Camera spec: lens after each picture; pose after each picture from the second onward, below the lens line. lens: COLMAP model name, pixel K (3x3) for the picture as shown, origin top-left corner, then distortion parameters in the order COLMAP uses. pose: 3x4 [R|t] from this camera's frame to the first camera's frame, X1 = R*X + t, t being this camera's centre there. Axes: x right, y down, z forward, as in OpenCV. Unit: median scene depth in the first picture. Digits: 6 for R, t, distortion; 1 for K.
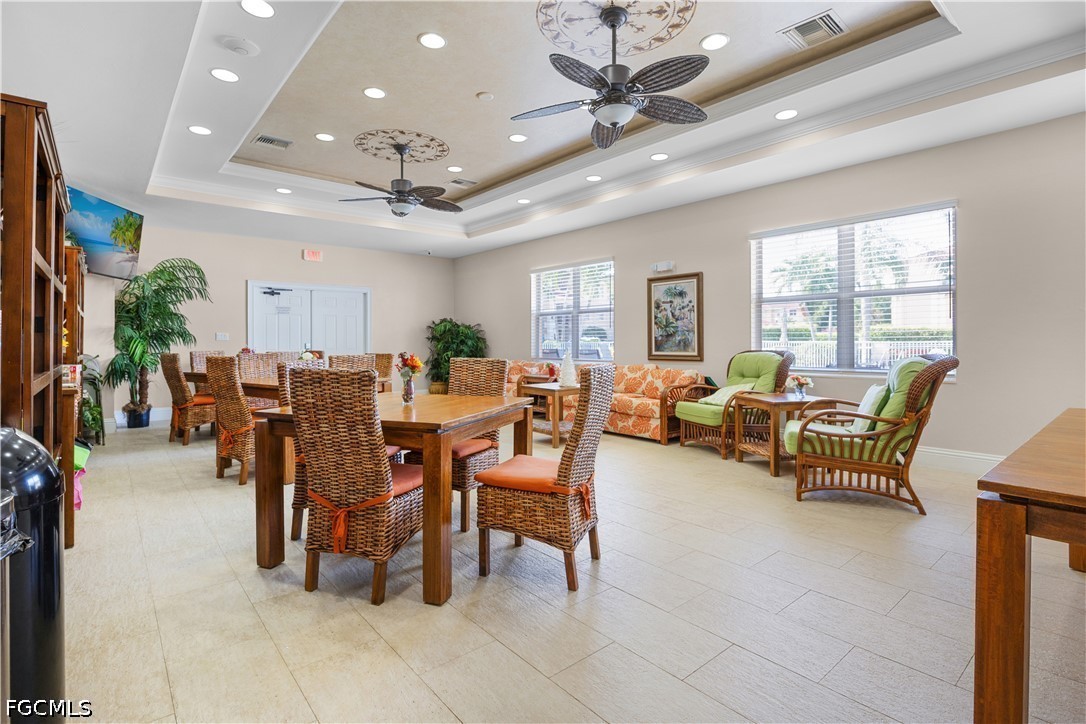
lens RADIAL K [[524.1, 0, 541.8], [0, 524.1, 338.8], [0, 0, 1]] dist [0.000301, -0.000092]
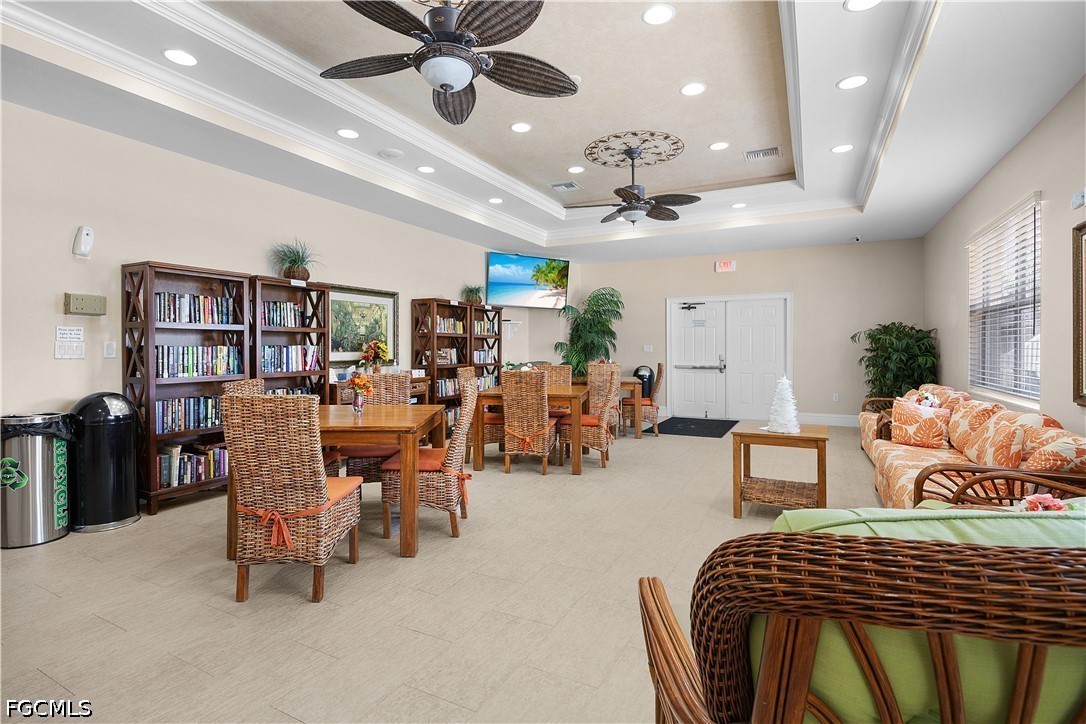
lens RADIAL K [[524.1, 0, 541.8], [0, 524.1, 338.8], [0, 0, 1]] dist [0.000301, -0.000092]
pose [[0.383834, -0.008331, -0.923364, 0.529233], [-0.005334, 0.999923, -0.011239, -0.016176], [0.923387, 0.009239, 0.383760, 0.480543]]
